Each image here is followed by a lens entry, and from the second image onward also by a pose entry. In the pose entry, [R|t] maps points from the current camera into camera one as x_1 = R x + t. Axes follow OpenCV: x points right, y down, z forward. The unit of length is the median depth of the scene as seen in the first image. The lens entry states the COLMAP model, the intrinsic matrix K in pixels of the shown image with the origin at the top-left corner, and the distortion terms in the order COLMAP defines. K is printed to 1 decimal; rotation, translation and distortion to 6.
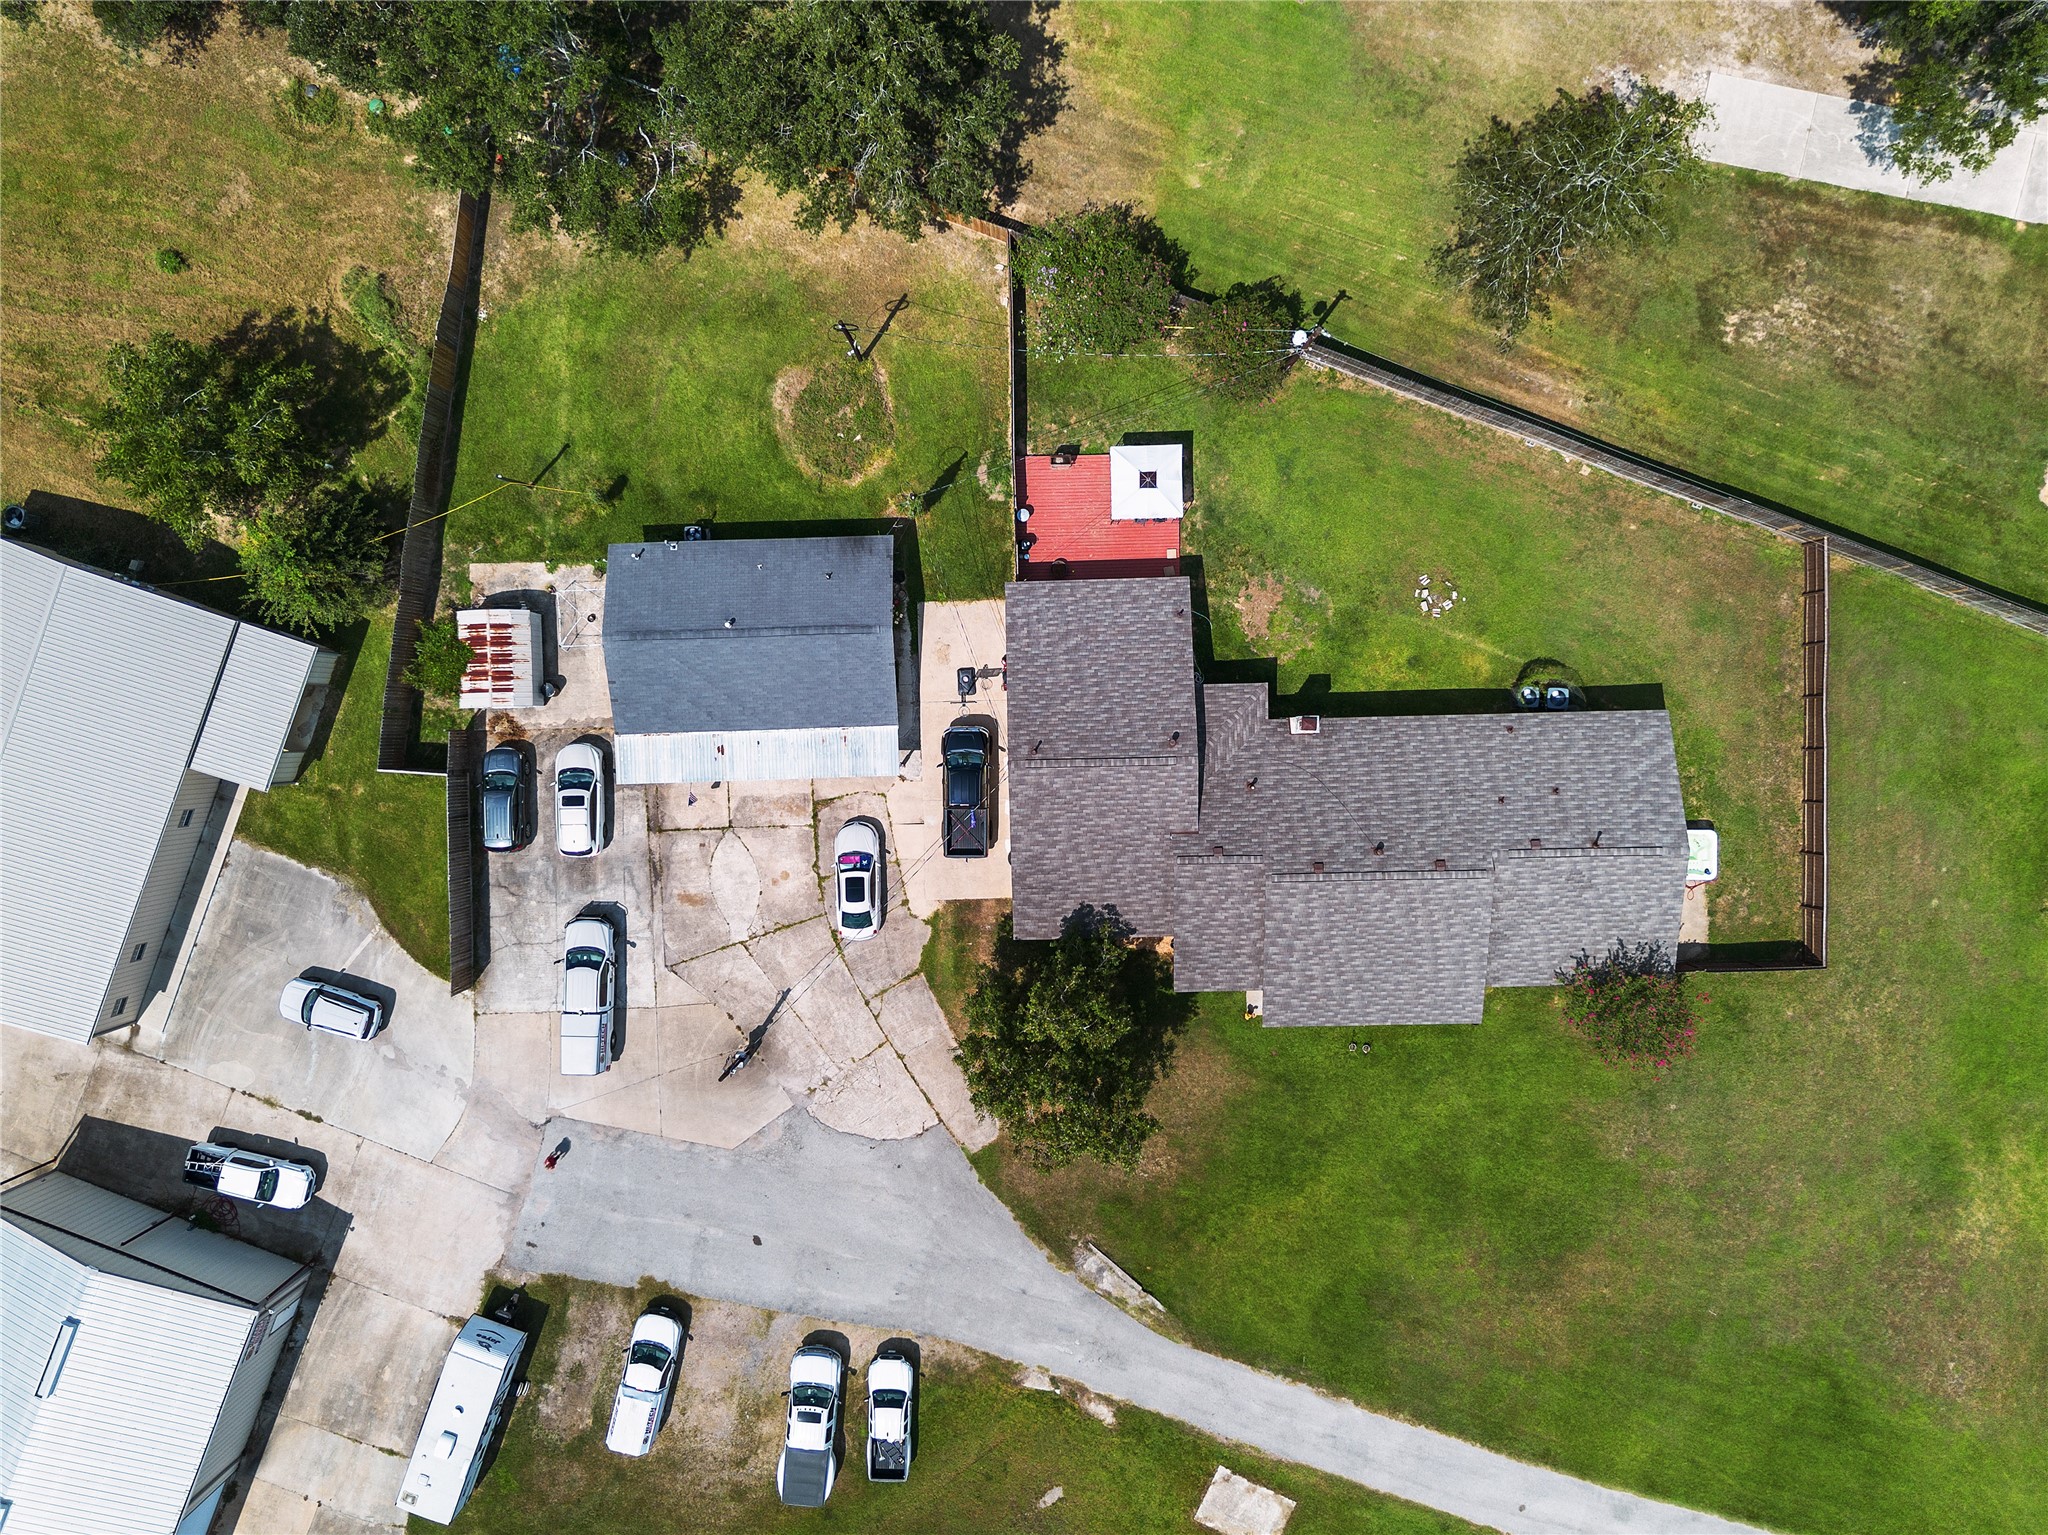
lens RADIAL K [[1471.8, 0, 1003.0], [0, 1471.8, 758.0], [0, 0, 1]] dist [0.077029, -0.076590]
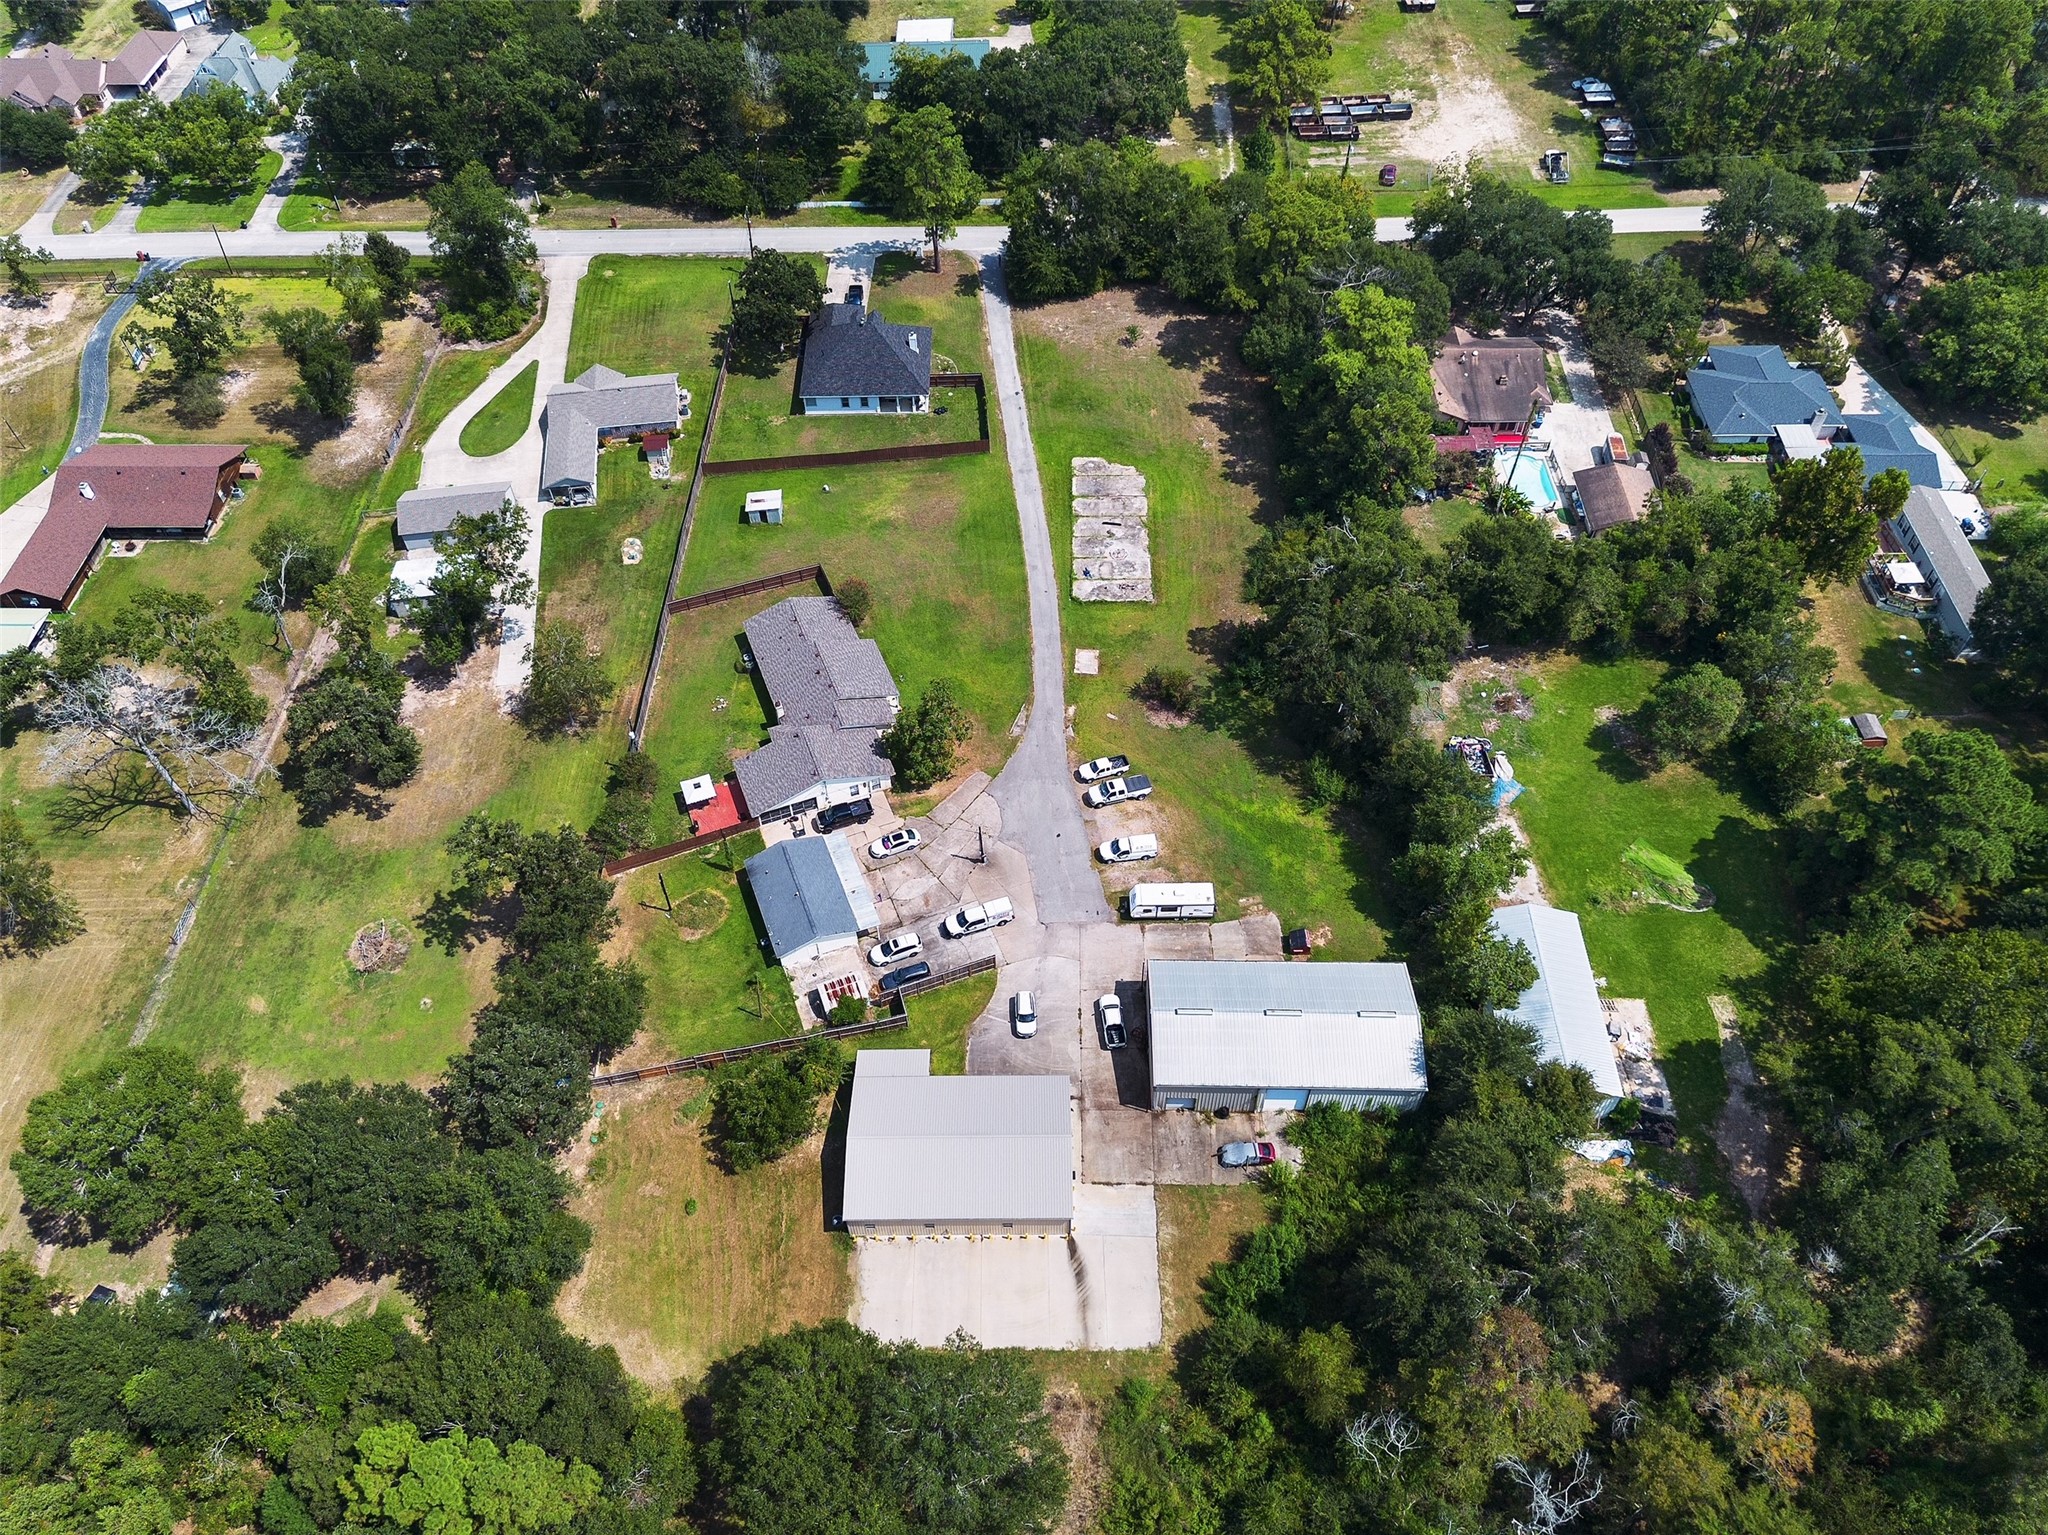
lens RADIAL K [[1471.8, 0, 1003.0], [0, 1471.8, 758.0], [0, 0, 1]] dist [0.077029, -0.076590]
pose [[-0.333741, -0.706929, 0.623593, -1.475376], [0.941898, -0.276759, 0.190350, -0.157180], [0.038021, 0.650889, 0.758220, -0.810154]]
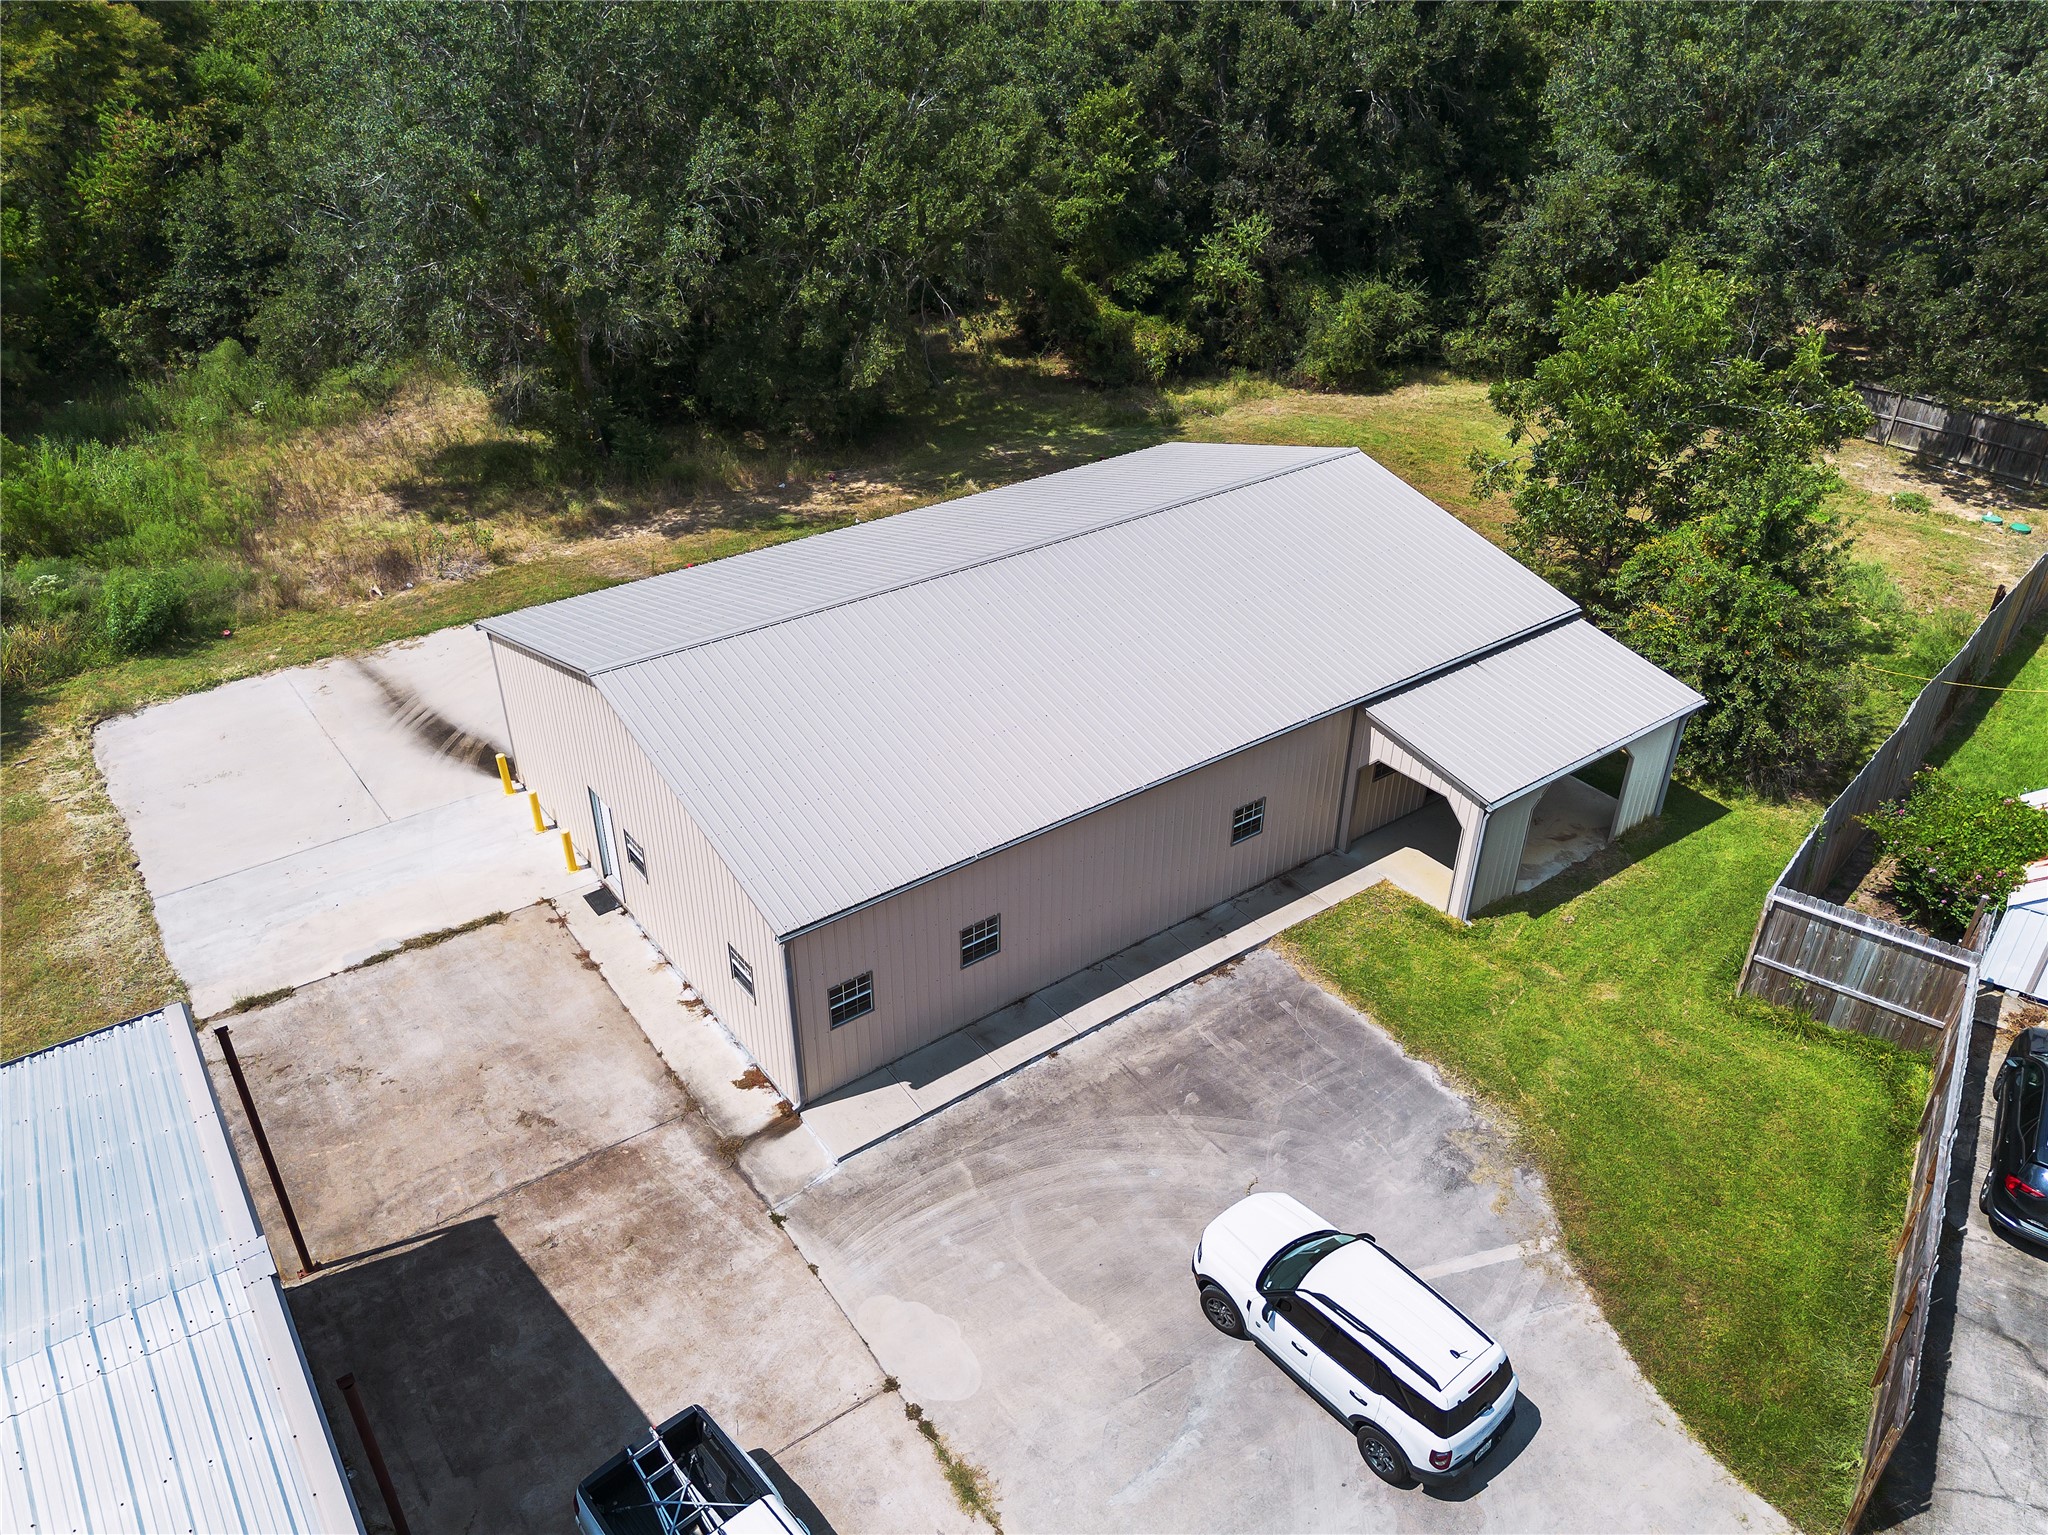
lens RADIAL K [[1471.8, 0, 1003.0], [0, 1471.8, 758.0], [0, 0, 1]] dist [0.077029, -0.076590]
pose [[0.827216, 0.304825, -0.472012, -0.400067], [-0.561332, 0.411104, -0.718262, 0.374043], [-0.024898, 0.859113, 0.511180, 0.751846]]
